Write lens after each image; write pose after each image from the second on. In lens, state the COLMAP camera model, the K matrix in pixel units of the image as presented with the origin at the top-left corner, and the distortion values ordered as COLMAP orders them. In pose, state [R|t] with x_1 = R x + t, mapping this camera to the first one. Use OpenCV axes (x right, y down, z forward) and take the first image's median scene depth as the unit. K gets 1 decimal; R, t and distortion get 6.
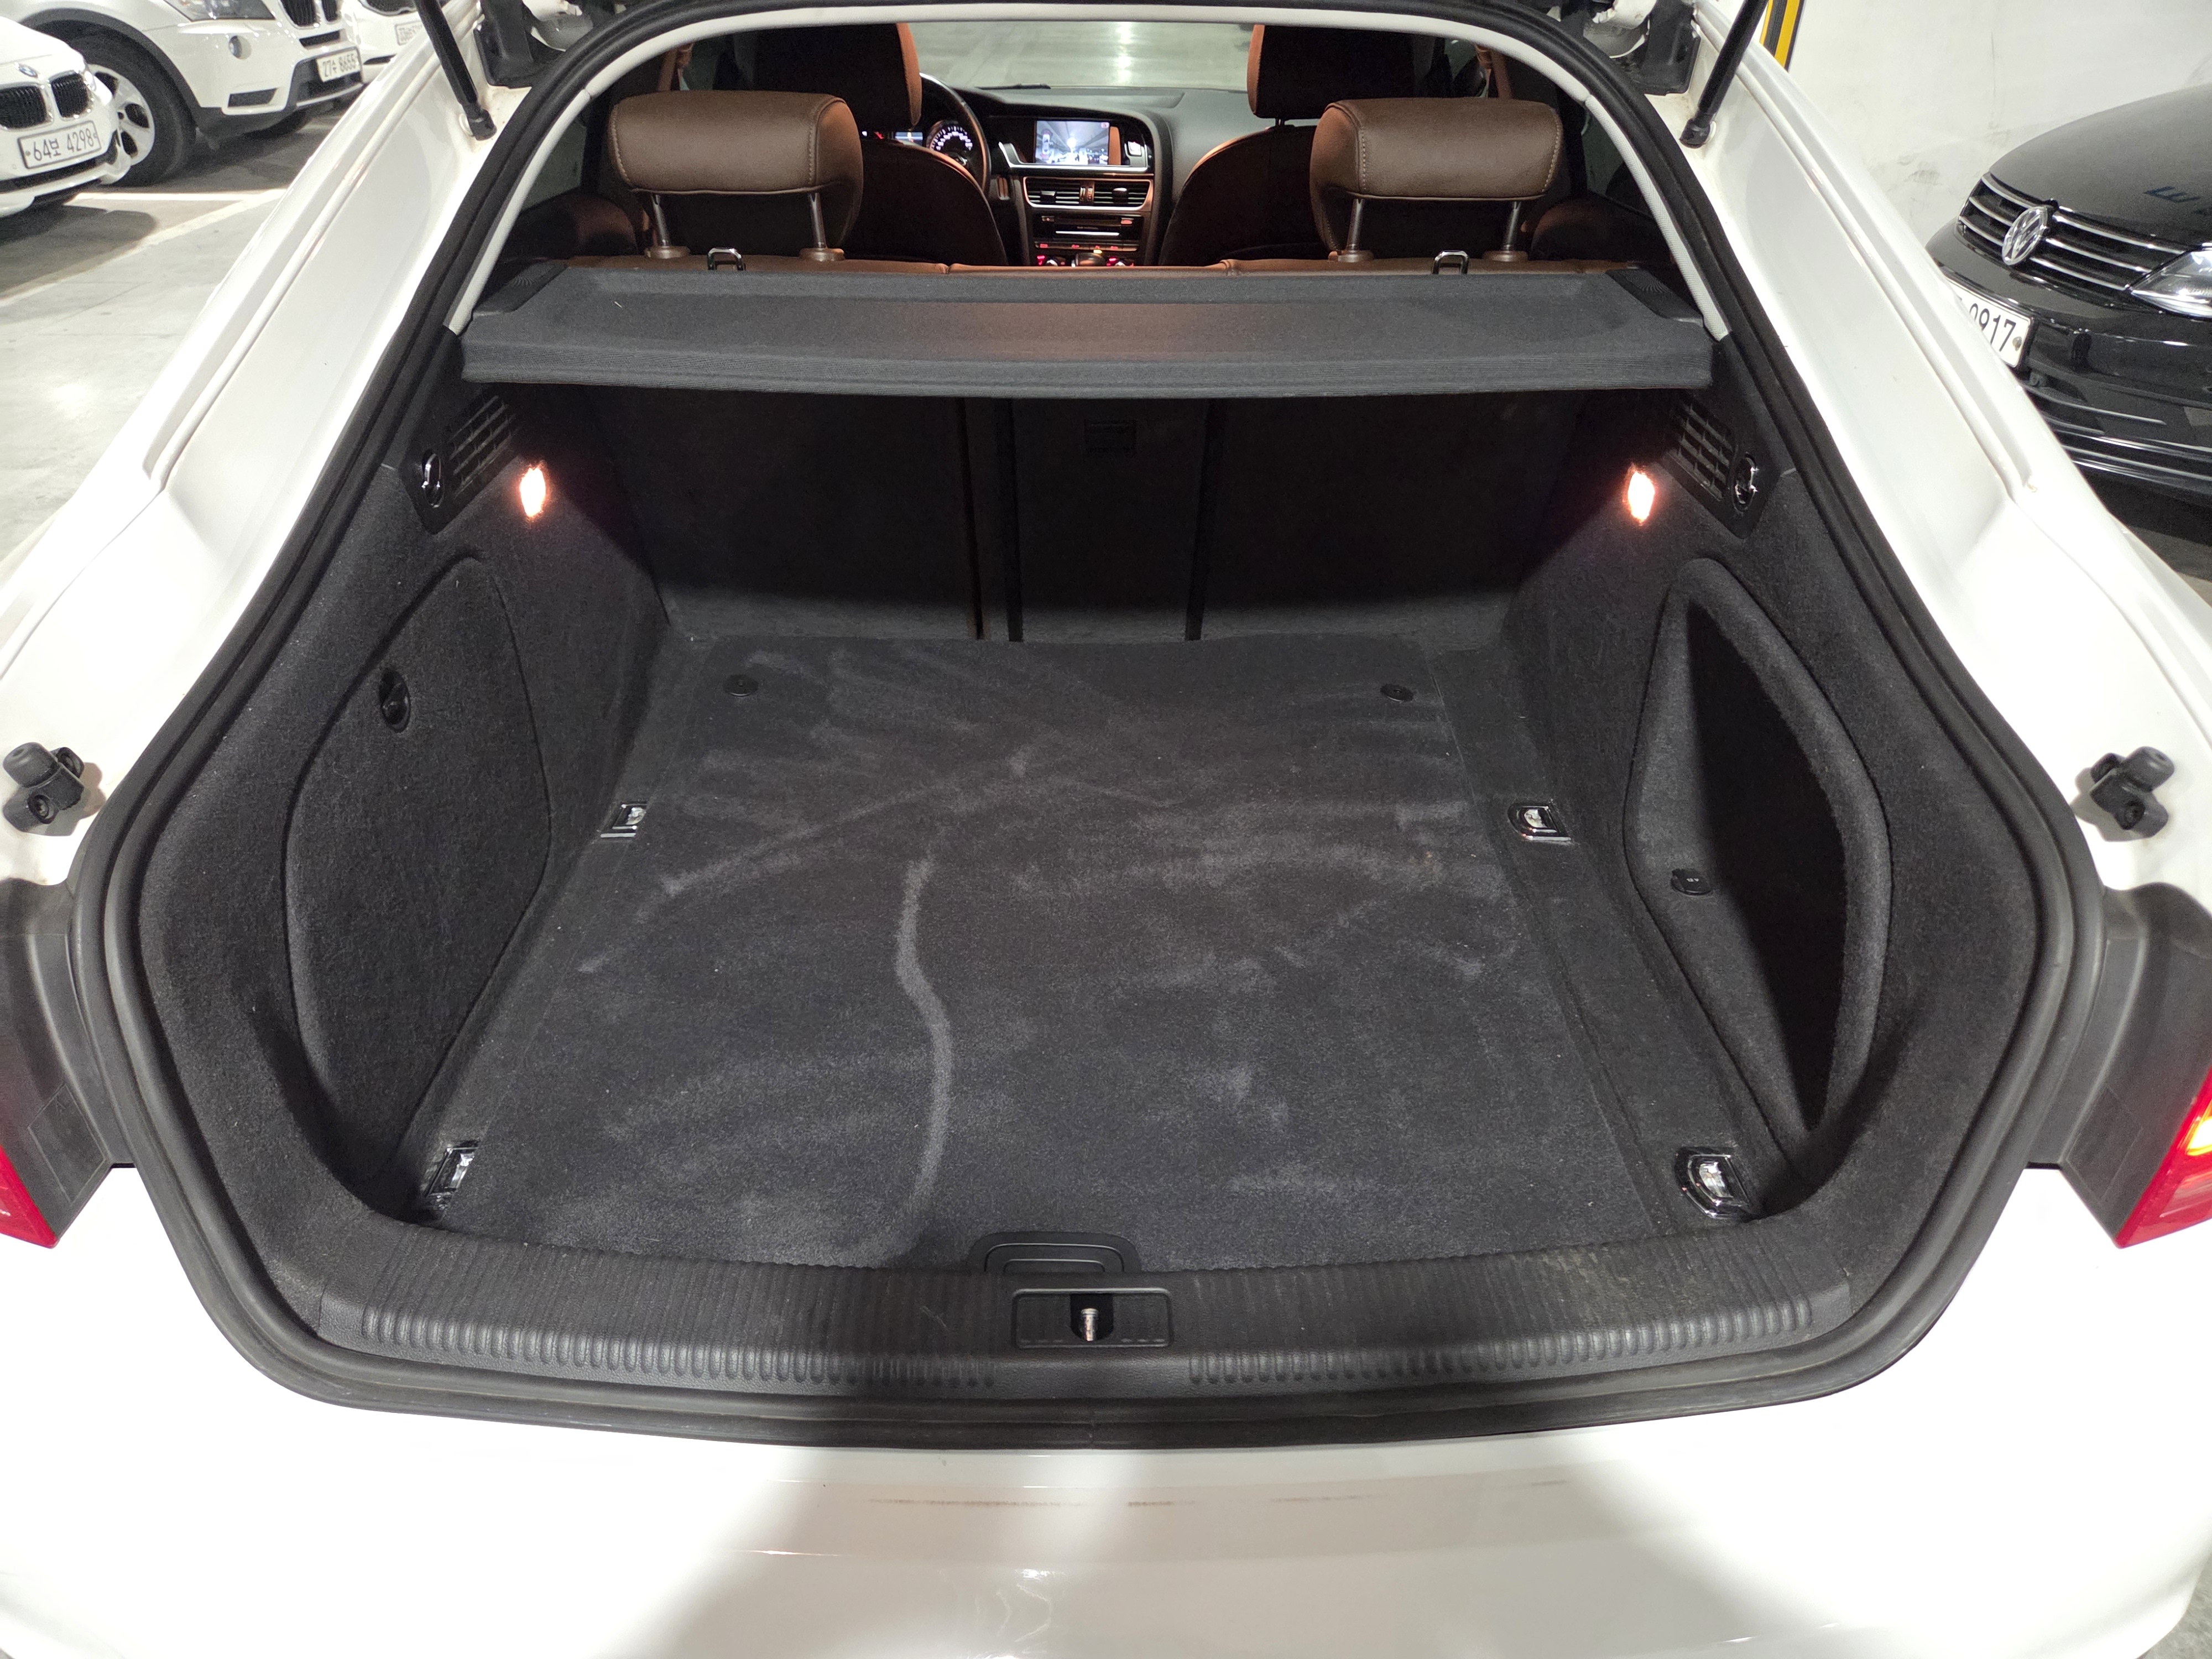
lens RADIAL K [[1496.7, 0, 1078.5], [0, 1496.7, 850.5], [0, 0, 1]] dist [0.090955, -0.079024]
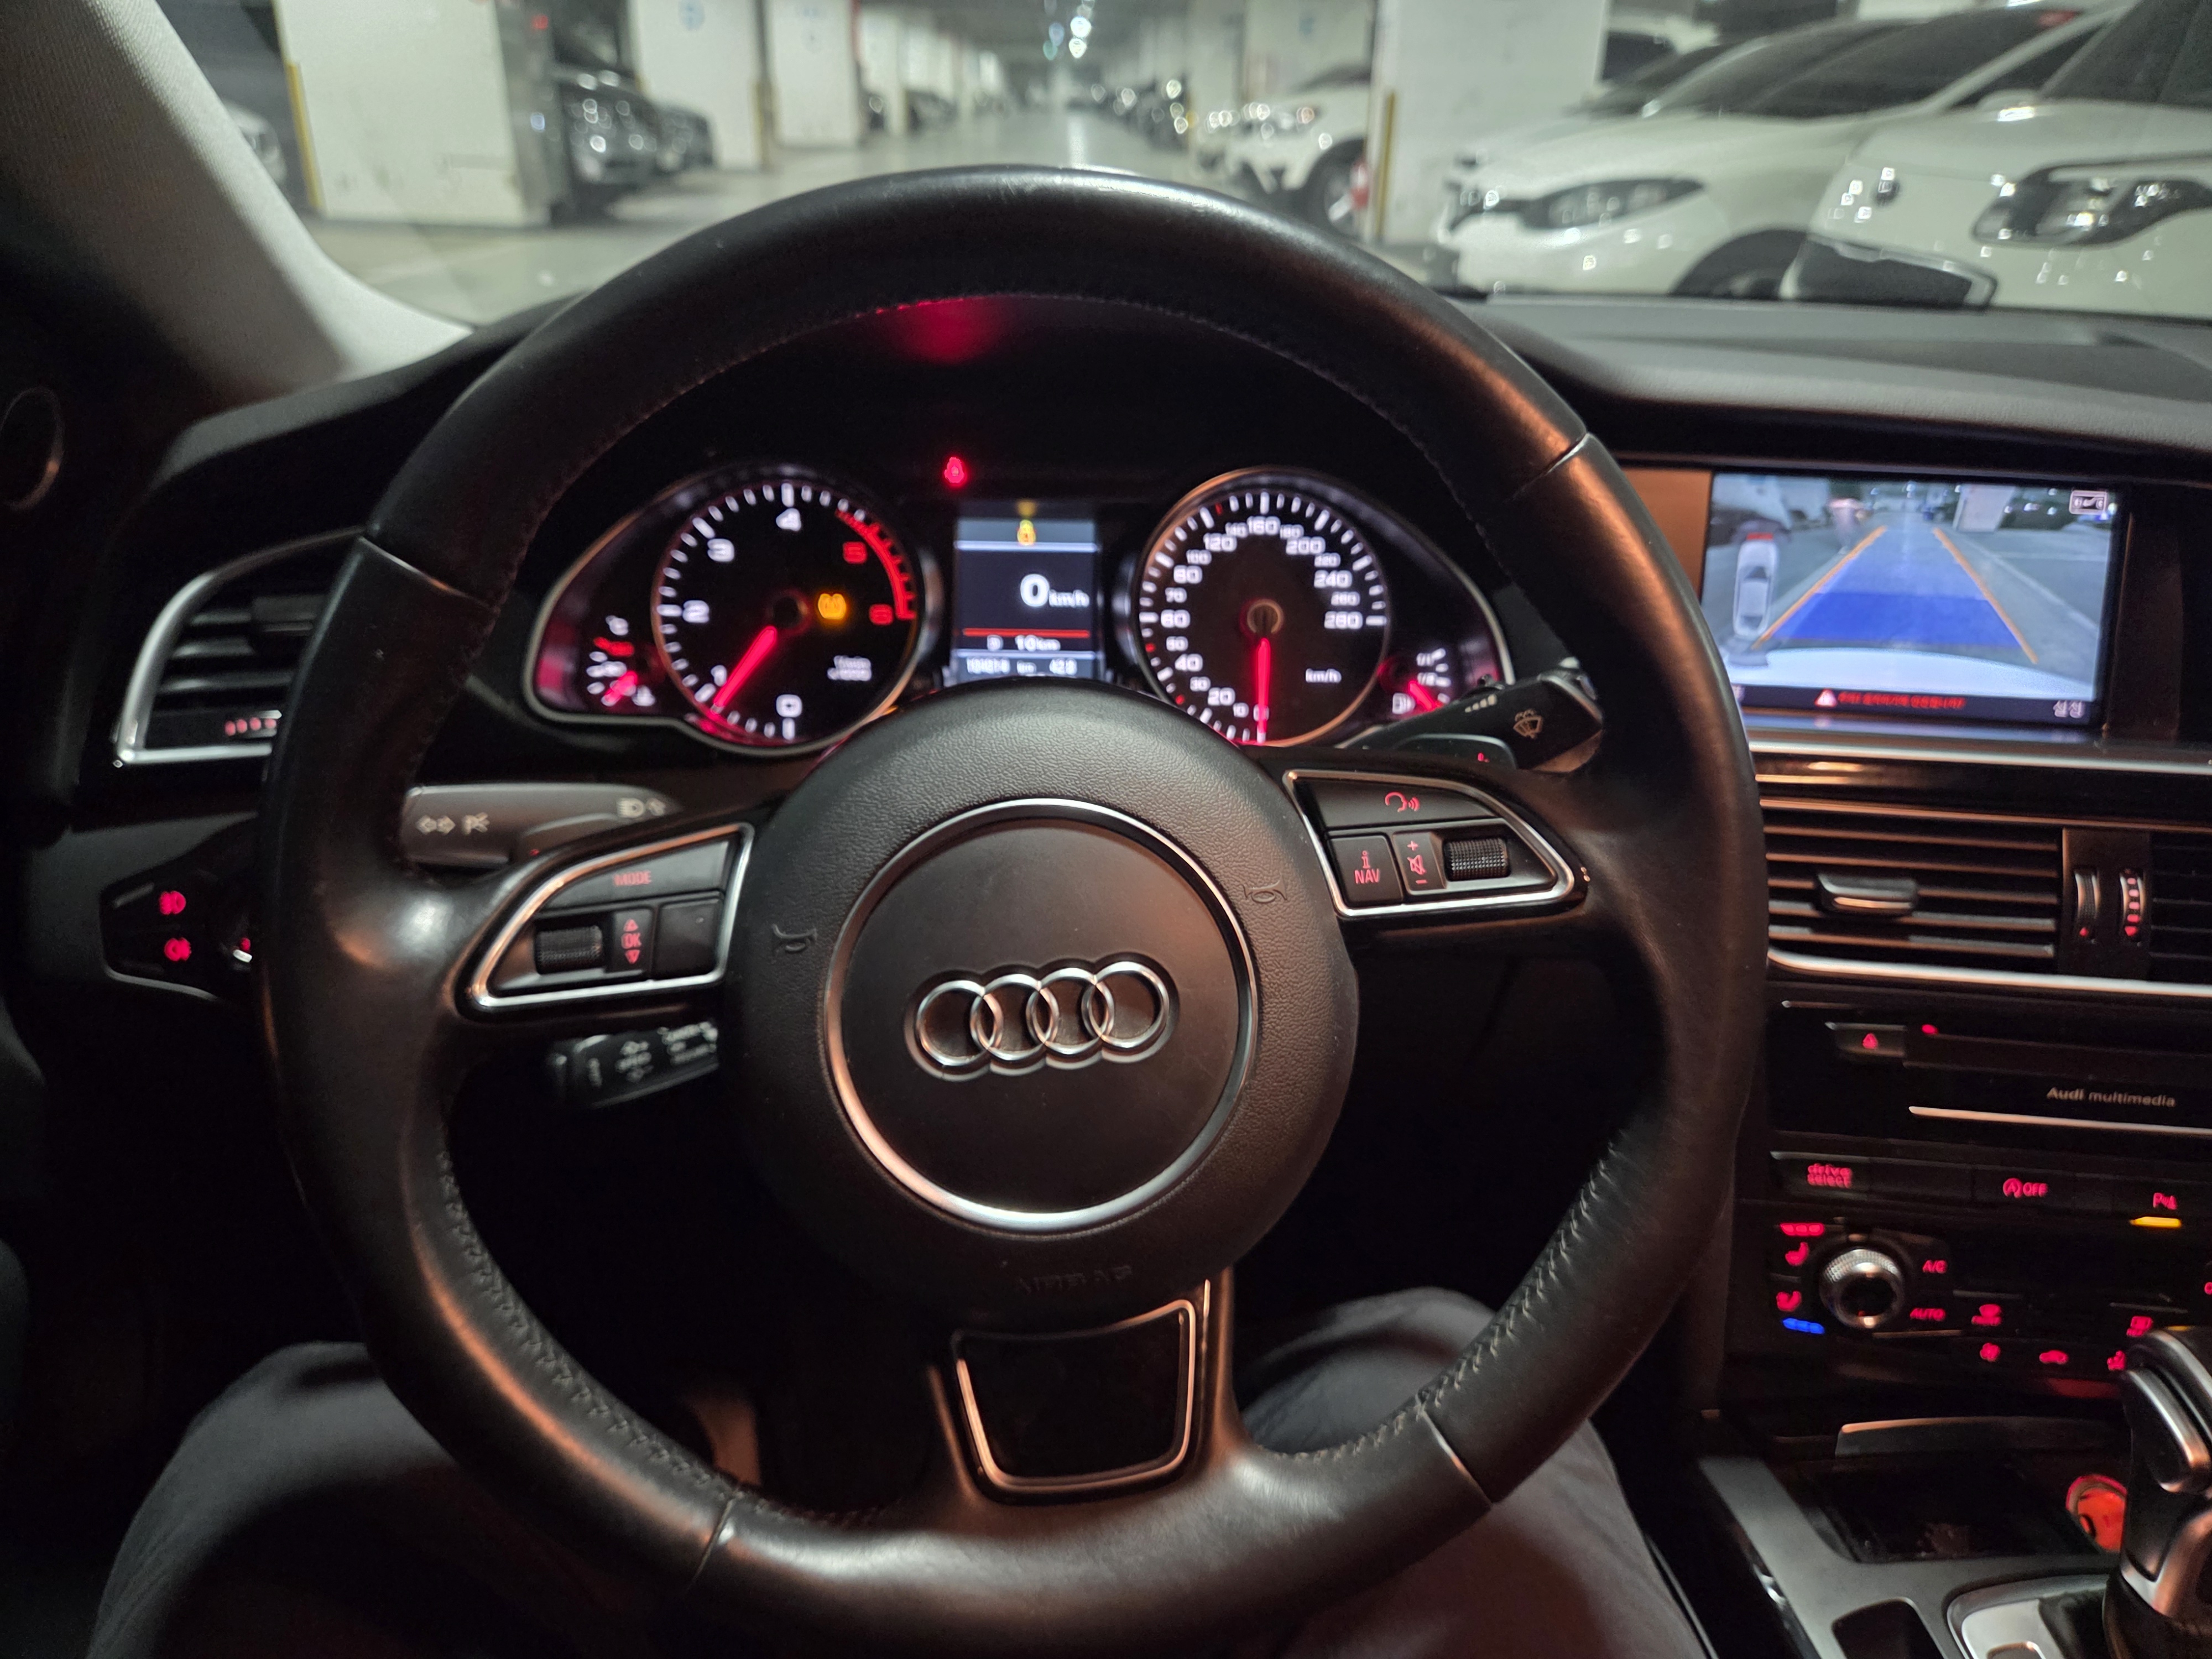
lens RADIAL K [[1548.0, 0, 1115.1], [0, 1548.0, 824.0], [0, 0, 1]] dist [0.046363, -0.054098]
pose [[0.998348, 0.001681, 0.057433, -0.083408], [0.005487, 0.992213, -0.124431, -0.307553], [-0.057195, 0.124541, 0.990565, 0.609528]]
